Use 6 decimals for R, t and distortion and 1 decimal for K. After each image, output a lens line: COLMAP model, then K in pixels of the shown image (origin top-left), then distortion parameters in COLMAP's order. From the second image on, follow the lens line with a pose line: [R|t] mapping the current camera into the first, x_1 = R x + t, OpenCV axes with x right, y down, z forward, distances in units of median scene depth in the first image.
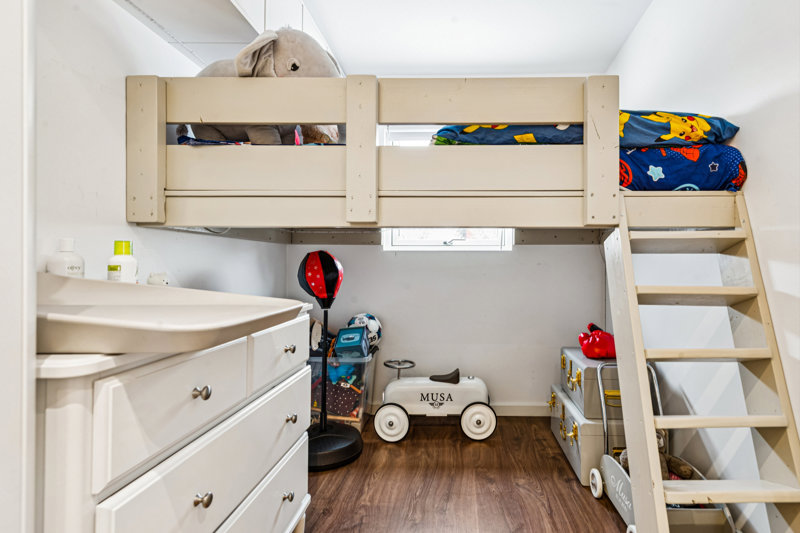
lens RADIAL K [[426.1, 0, 448.5], [0, 426.1, 265.2], [0, 0, 1]] dist [0.007693, -0.001341]
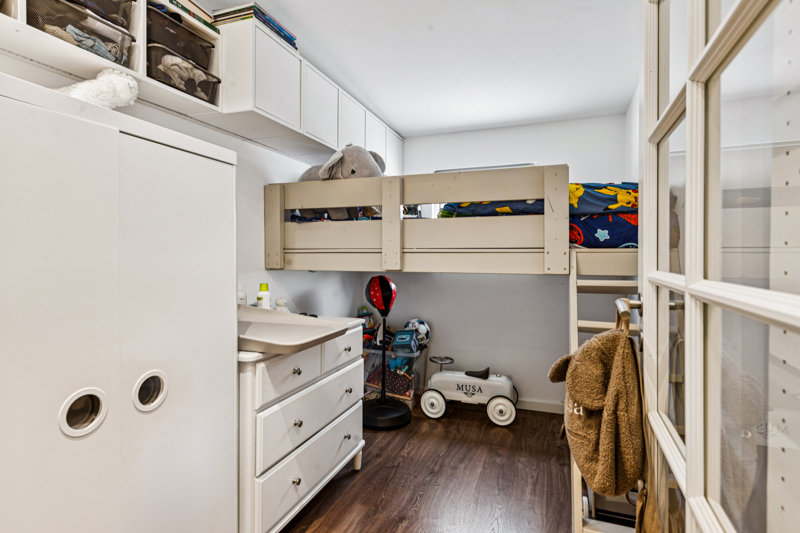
lens RADIAL K [[417.8, 0, 400.0], [0, 417.8, 266.5], [0, 0, 1]] dist [-0.000151, -0.000107]
pose [[0.946195, 0.009723, -0.323452, 0.303154], [-0.002050, 0.999709, 0.024054, -0.143987], [0.323592, -0.022097, 0.945939, -0.411933]]
